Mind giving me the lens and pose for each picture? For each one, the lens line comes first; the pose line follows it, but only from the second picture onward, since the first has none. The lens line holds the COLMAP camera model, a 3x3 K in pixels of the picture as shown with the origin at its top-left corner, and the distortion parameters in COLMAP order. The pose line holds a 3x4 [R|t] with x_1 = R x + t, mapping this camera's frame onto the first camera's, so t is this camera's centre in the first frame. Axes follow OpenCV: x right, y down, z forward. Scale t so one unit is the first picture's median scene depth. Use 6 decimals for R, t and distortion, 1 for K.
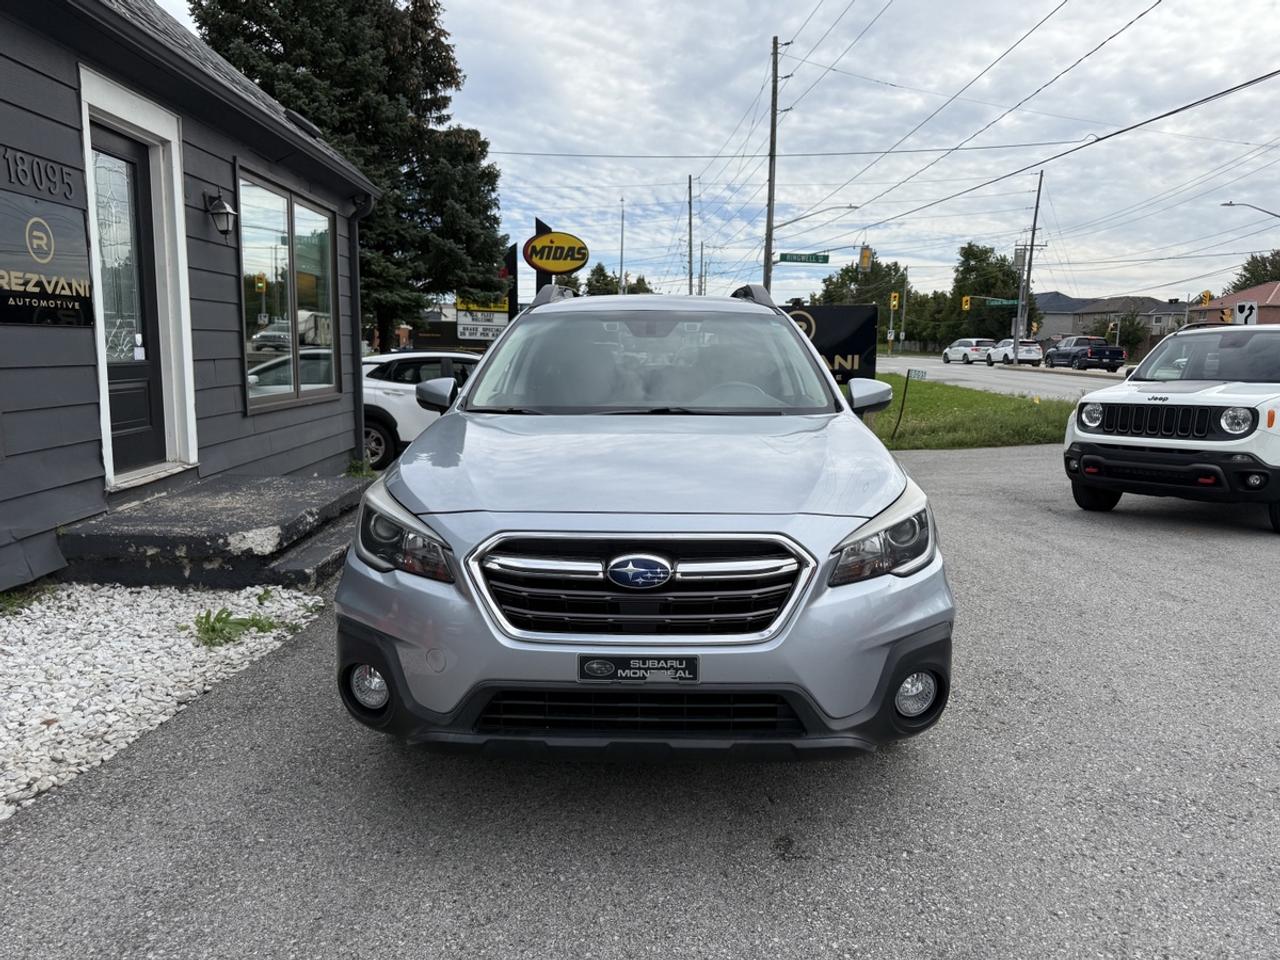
lens RADIAL K [[940.4, 0, 636.0], [0, 940.4, 460.1], [0, 0, 1]] dist [0.029026, -0.048478]
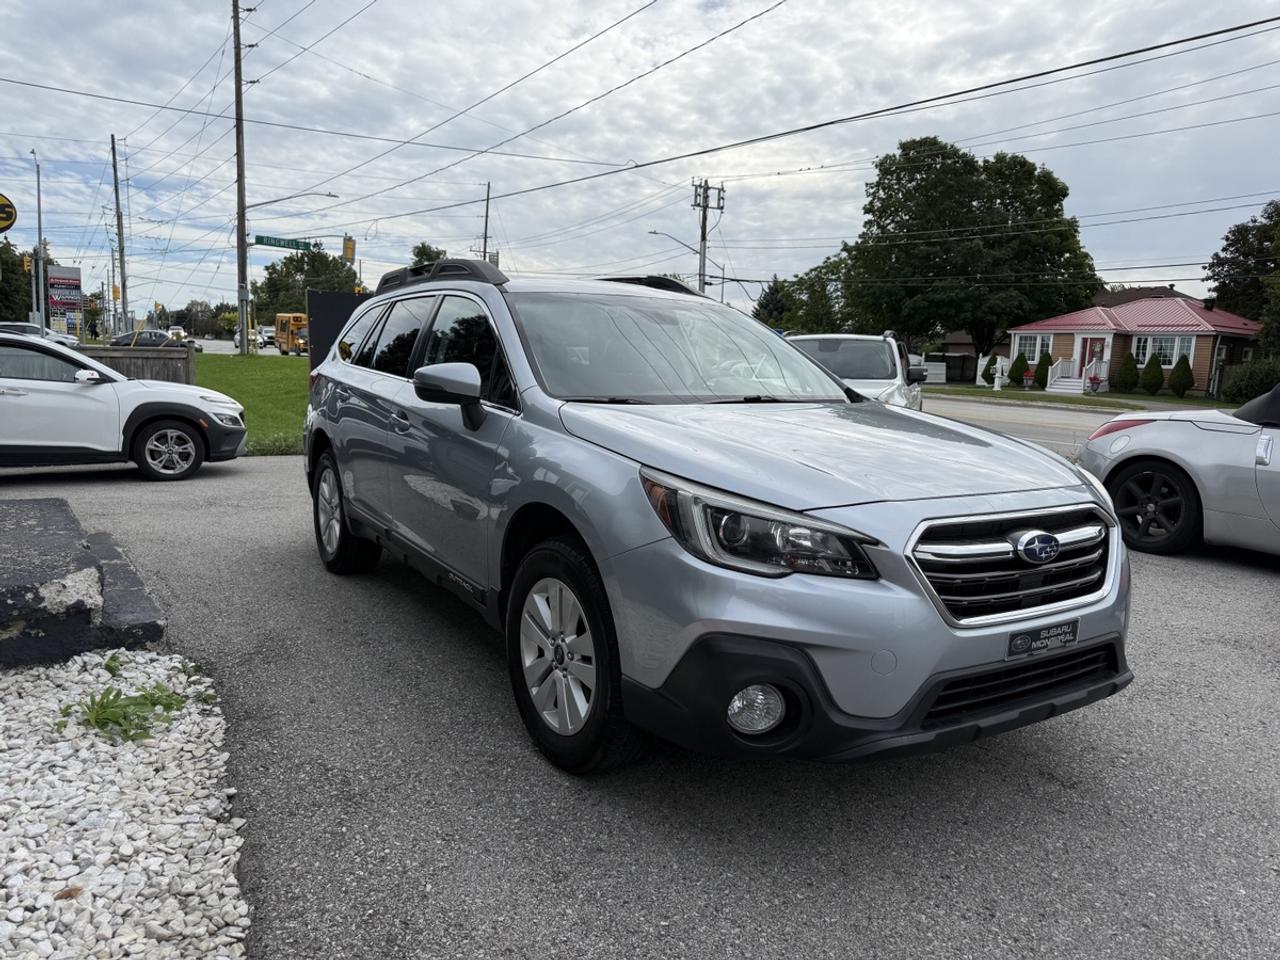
lens RADIAL K [[938.1, 0, 652.4], [0, 938.1, 481.2], [0, 0, 1]] dist [0.028939, -0.038529]
pose [[0.820559, -0.053619, 0.569041, -0.500059], [0.038617, 0.998516, 0.038400, -0.006825], [-0.570255, -0.009535, 0.821412, 0.199329]]
